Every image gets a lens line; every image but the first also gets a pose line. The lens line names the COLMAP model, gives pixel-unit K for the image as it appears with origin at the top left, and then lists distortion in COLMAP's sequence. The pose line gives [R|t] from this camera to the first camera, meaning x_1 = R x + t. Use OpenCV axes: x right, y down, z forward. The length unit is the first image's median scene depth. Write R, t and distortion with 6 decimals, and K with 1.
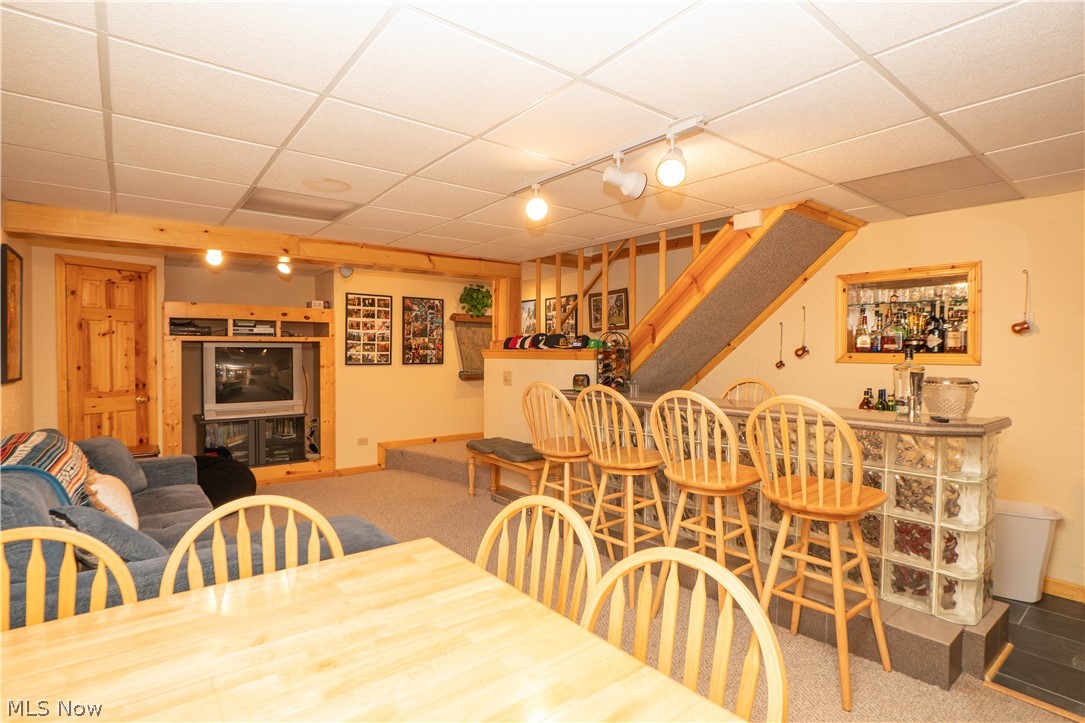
lens RADIAL K [[533.8, 0, 542.5], [0, 533.8, 361.5], [0, 0, 1]] dist [-0.037846, 0.000345]
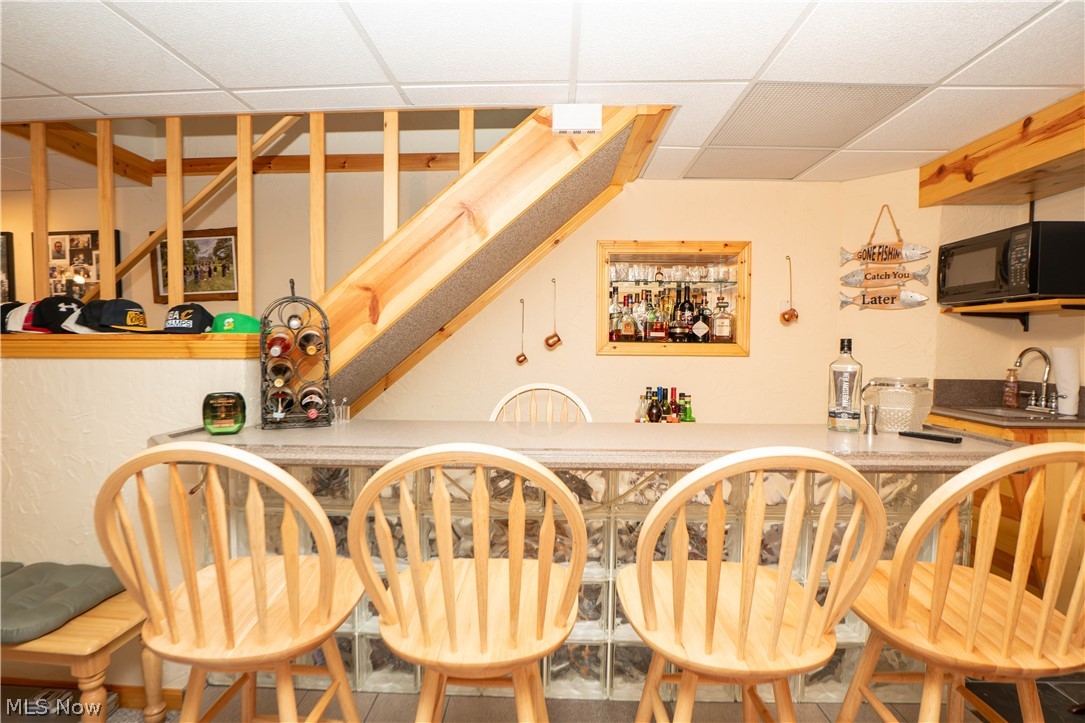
lens RADIAL K [[533.8, 0, 542.5], [0, 533.8, 361.5], [0, 0, 1]] dist [-0.037846, 0.000345]
pose [[0.655107, -0.026821, 0.755060, -0.080897], [0.010117, 0.999591, 0.026730, -0.010571], [-0.755469, -0.009872, 0.655110, 0.567005]]
